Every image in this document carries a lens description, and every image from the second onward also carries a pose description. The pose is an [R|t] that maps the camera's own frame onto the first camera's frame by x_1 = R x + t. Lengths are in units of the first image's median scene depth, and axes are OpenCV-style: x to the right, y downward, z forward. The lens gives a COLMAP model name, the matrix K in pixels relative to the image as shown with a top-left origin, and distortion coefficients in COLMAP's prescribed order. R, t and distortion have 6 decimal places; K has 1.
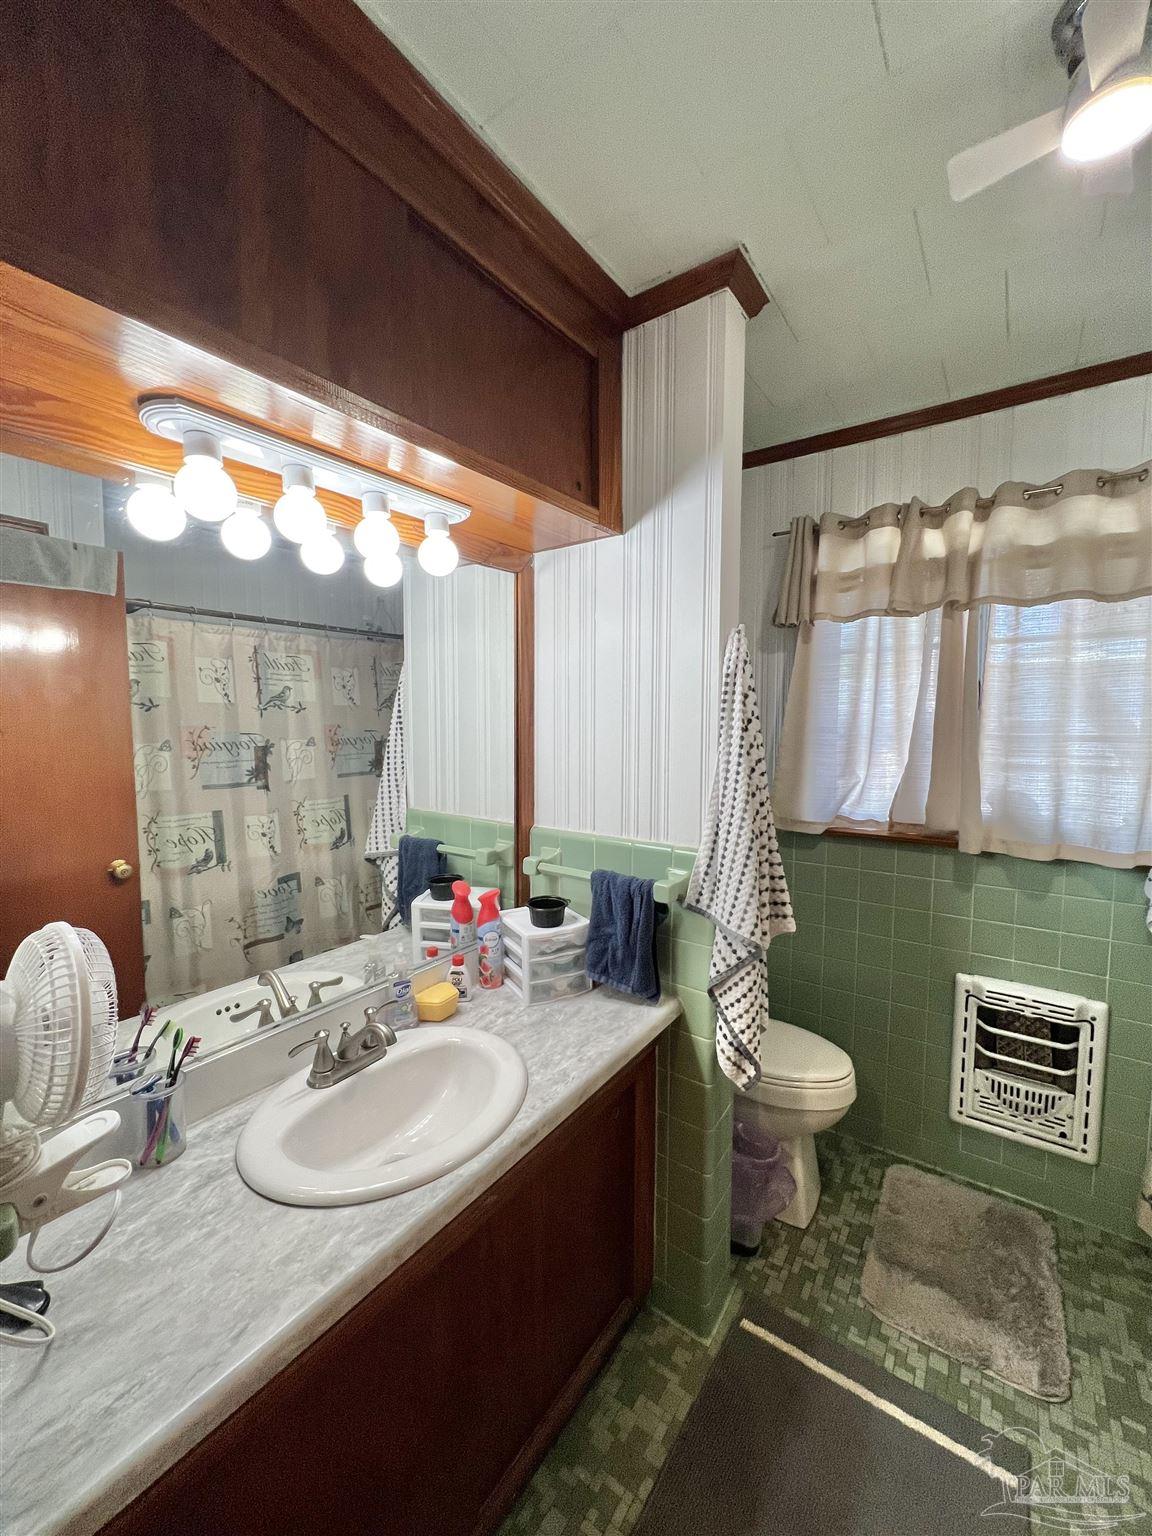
lens RADIAL K [[613.0, 0, 573.7], [0, 613.0, 769.3], [0, 0, 1]] dist [-0.004289, 0.002064]
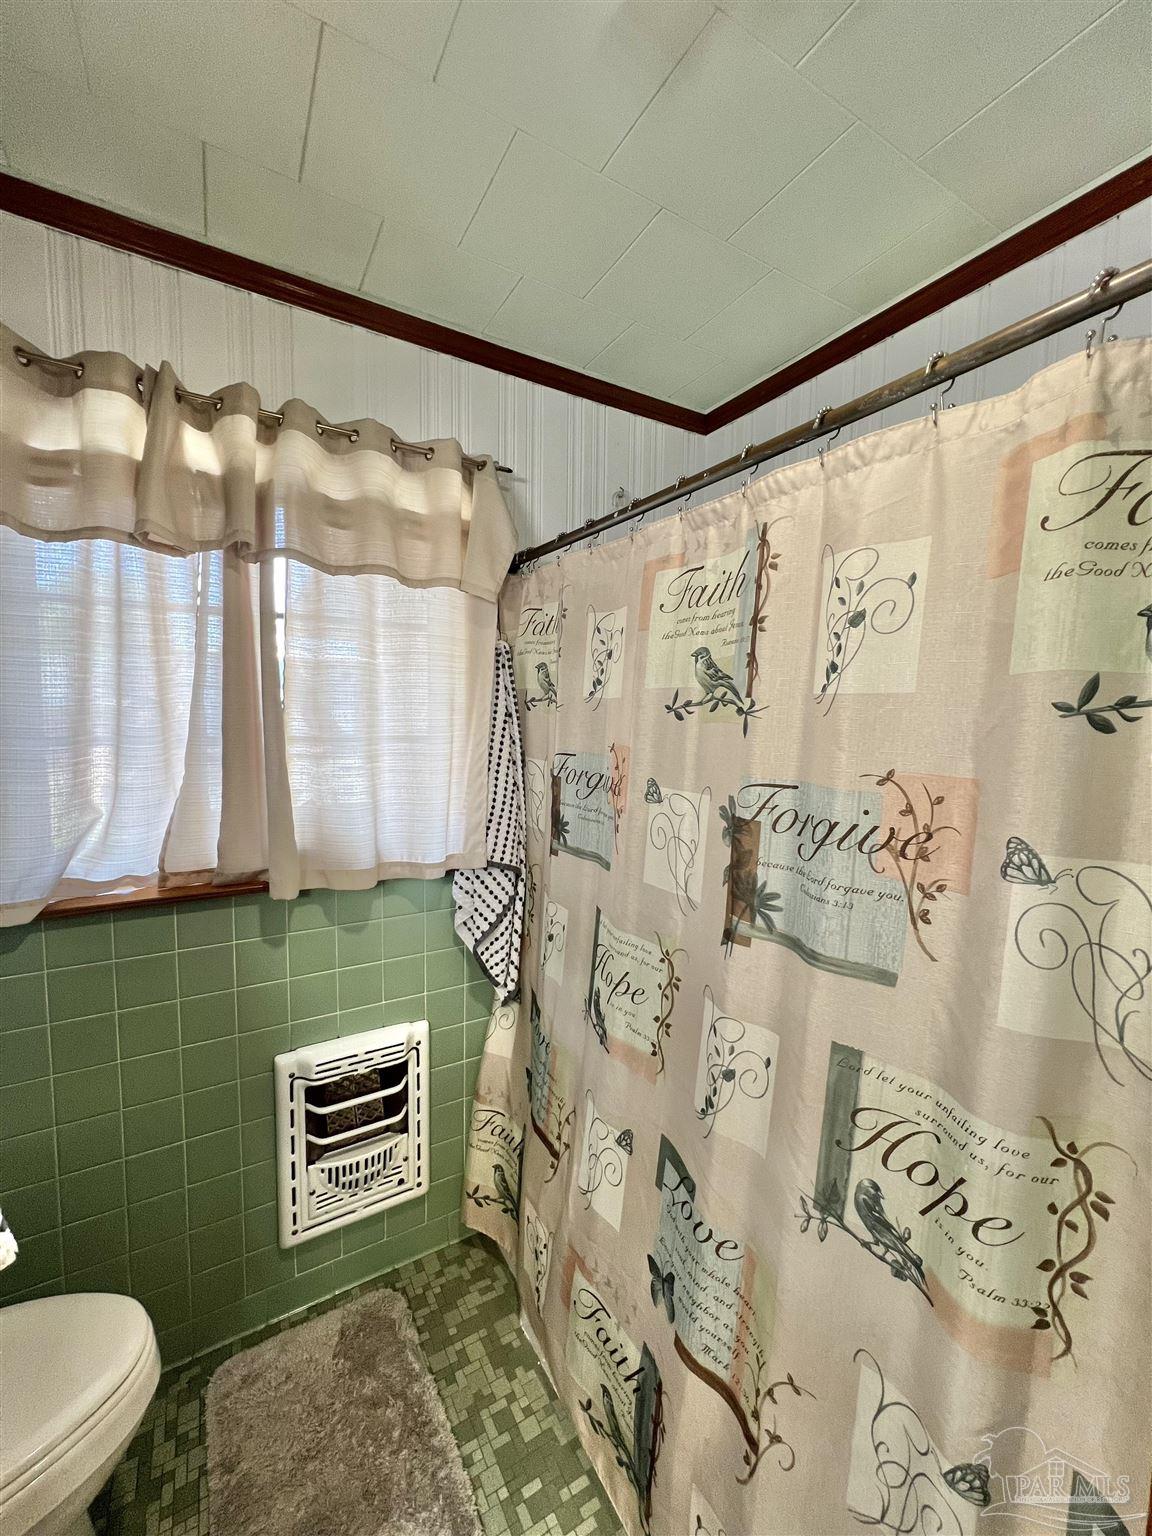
lens RADIAL K [[613.0, 0, 579.0], [0, 613.0, 769.2], [0, 0, 1]] dist [-0.004289, 0.002064]
pose [[0.405283, -0.065886, 0.911814, 0.126098], [0.064098, 0.996993, 0.043551, -0.027862], [-0.911941, 0.040795, 0.408287, 0.366082]]
